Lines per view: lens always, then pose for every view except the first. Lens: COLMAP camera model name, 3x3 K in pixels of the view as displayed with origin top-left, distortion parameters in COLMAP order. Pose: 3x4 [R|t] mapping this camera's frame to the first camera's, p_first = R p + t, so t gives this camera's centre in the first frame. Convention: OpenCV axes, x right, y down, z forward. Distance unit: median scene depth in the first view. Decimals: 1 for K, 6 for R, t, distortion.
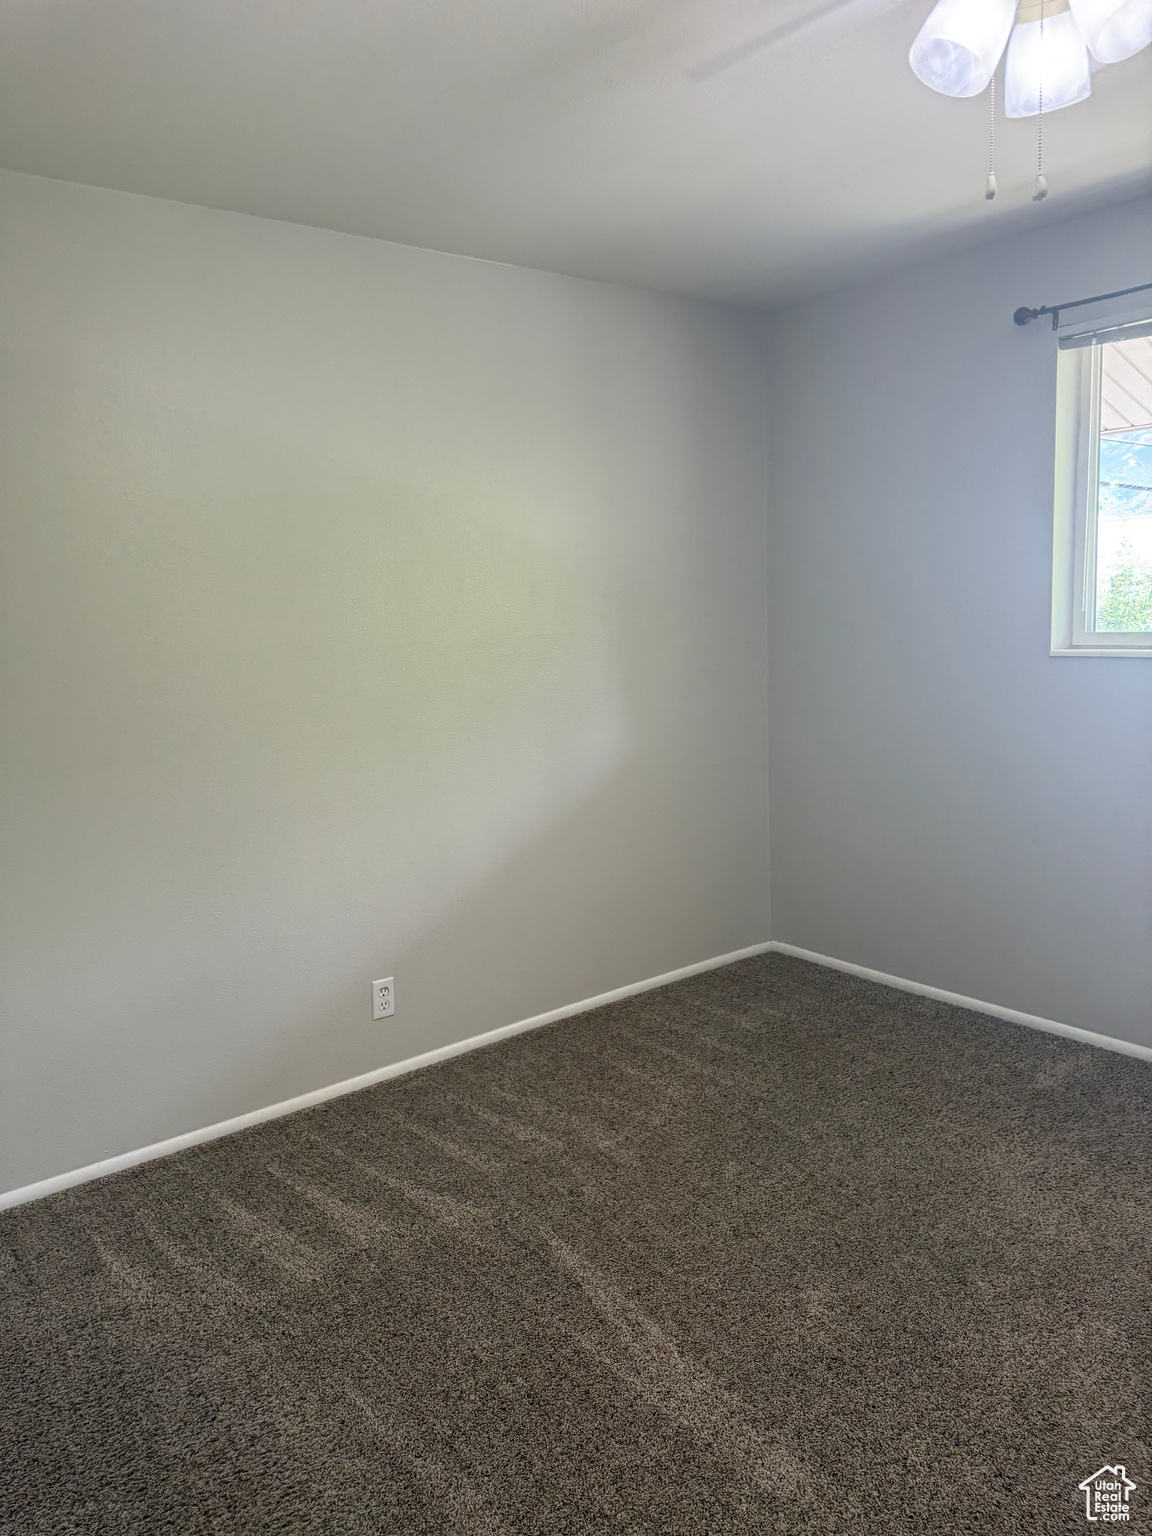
lens RADIAL K [[1101.4, 0, 573.6], [0, 1101.4, 763.4], [0, 0, 1]] dist [0.028254, -0.023664]
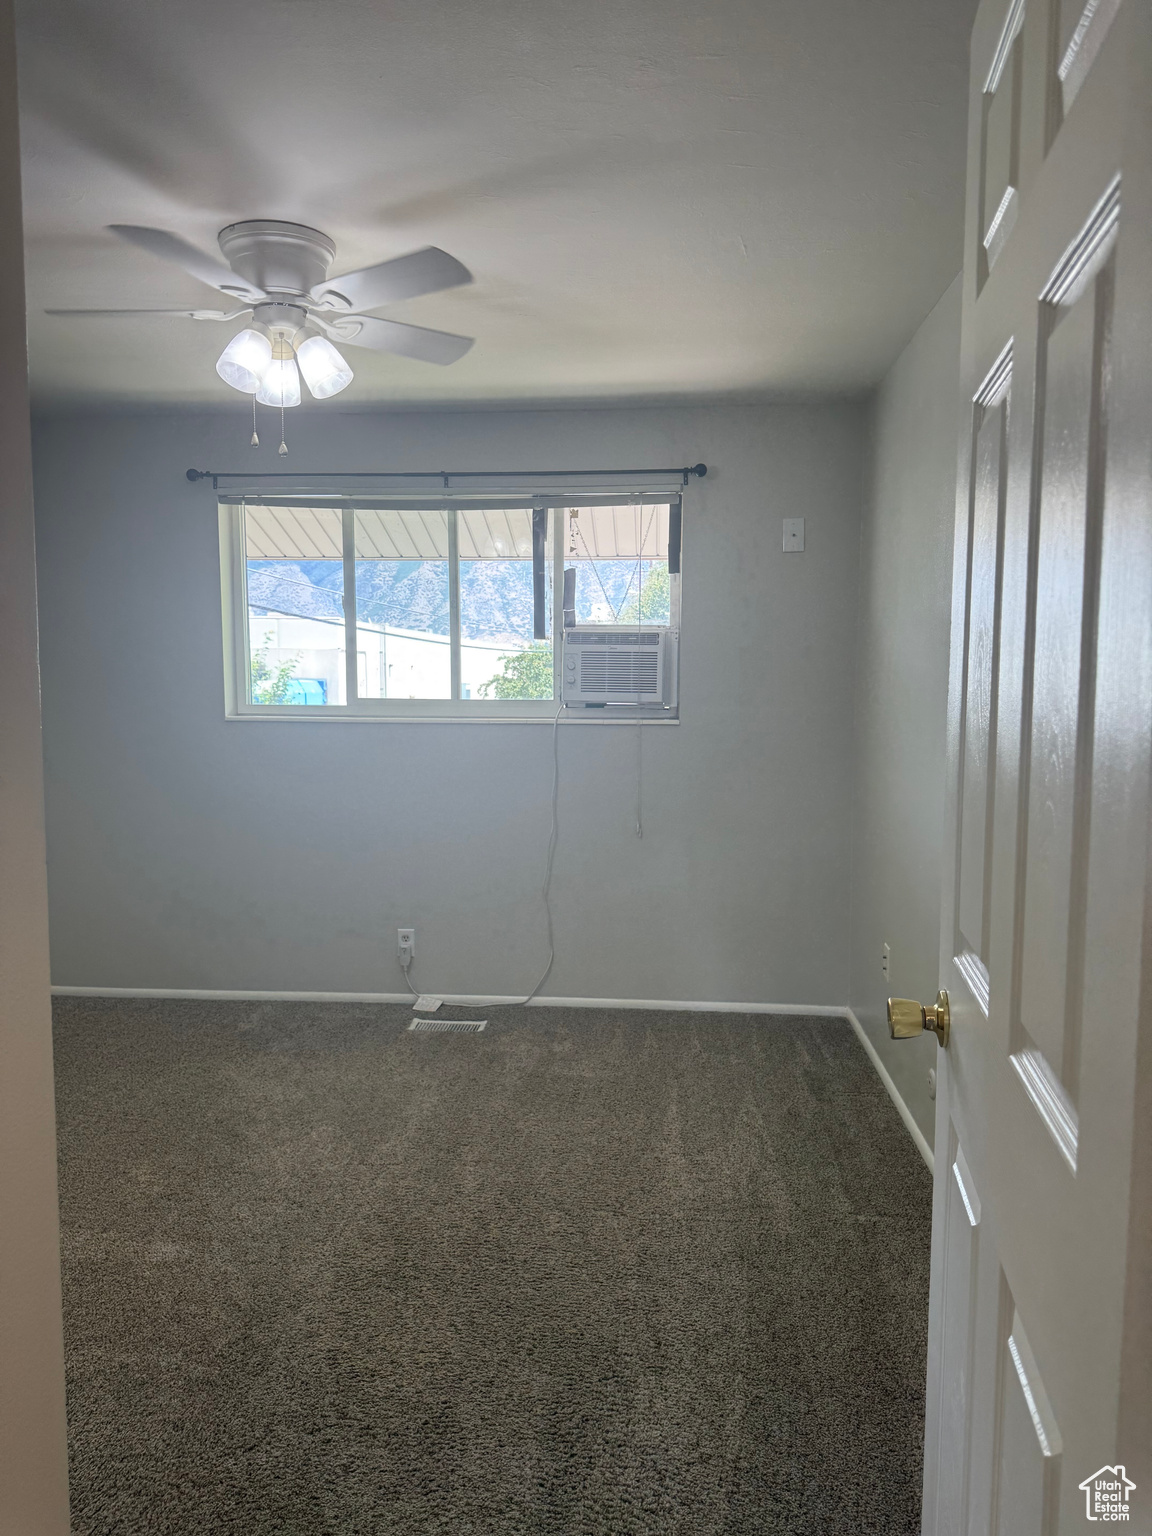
lens RADIAL K [[1101.4, 0, 578.6], [0, 1101.4, 769.8], [0, 0, 1]] dist [0.028254, -0.023664]
pose [[0.686328, -0.022316, 0.726950, -0.288694], [0.077395, 0.996095, -0.042492, 0.061001], [-0.723163, 0.085426, 0.685374, -0.274829]]
